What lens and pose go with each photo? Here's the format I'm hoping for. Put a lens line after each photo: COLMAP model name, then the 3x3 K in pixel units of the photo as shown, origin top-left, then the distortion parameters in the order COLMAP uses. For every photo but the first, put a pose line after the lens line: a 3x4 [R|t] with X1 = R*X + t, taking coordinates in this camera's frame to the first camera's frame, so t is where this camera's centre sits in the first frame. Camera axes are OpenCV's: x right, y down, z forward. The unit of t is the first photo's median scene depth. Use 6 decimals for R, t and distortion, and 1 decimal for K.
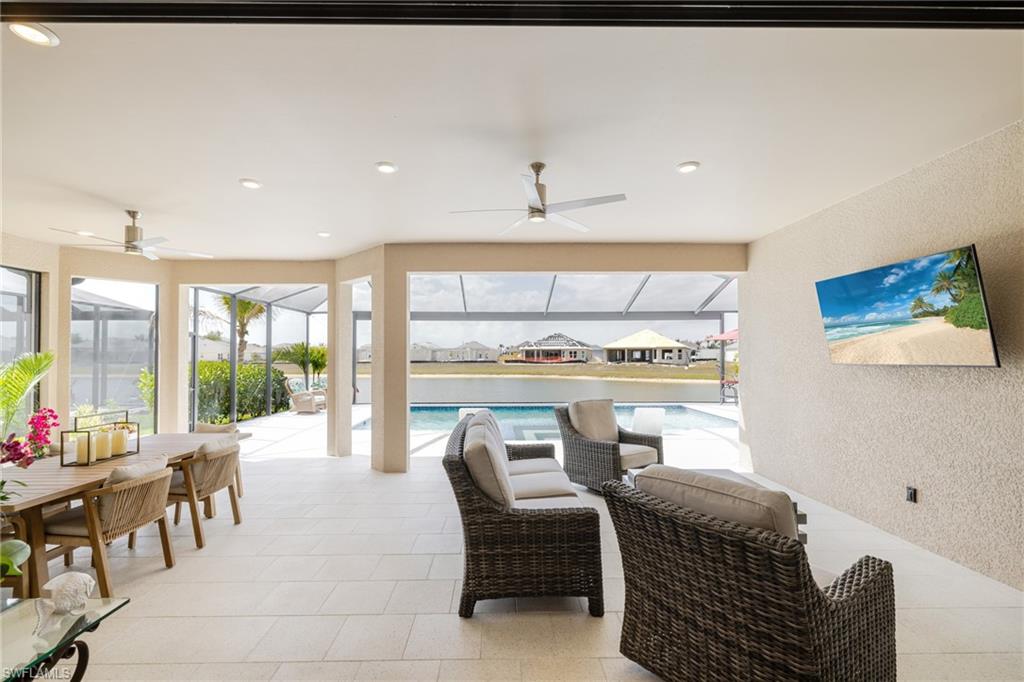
lens RADIAL K [[431.5, 0, 501.4], [0, 431.5, 313.2], [0, 0, 1]] dist [0.000035, -0.000512]
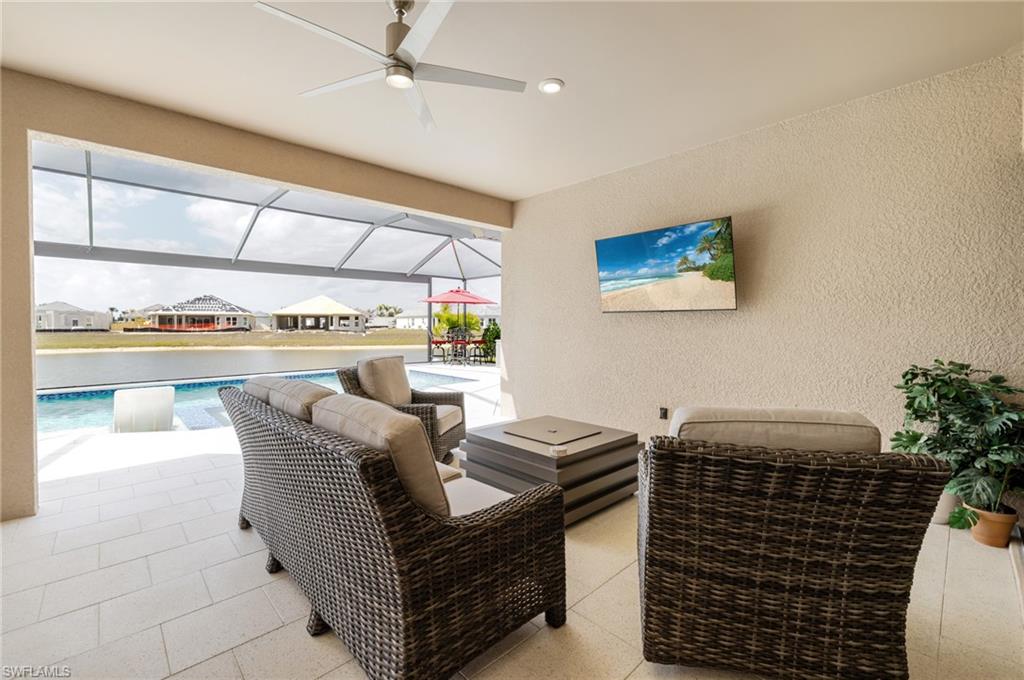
lens RADIAL K [[436.9, 0, 508.6], [0, 436.9, 312.5], [0, 0, 1]] dist [-0.001199, 0.000009]
pose [[0.738445, 0.018807, 0.674051, -0.154949], [-0.067426, 0.996661, 0.046058, 0.062025], [-0.670934, -0.079460, 0.737247, 0.240861]]
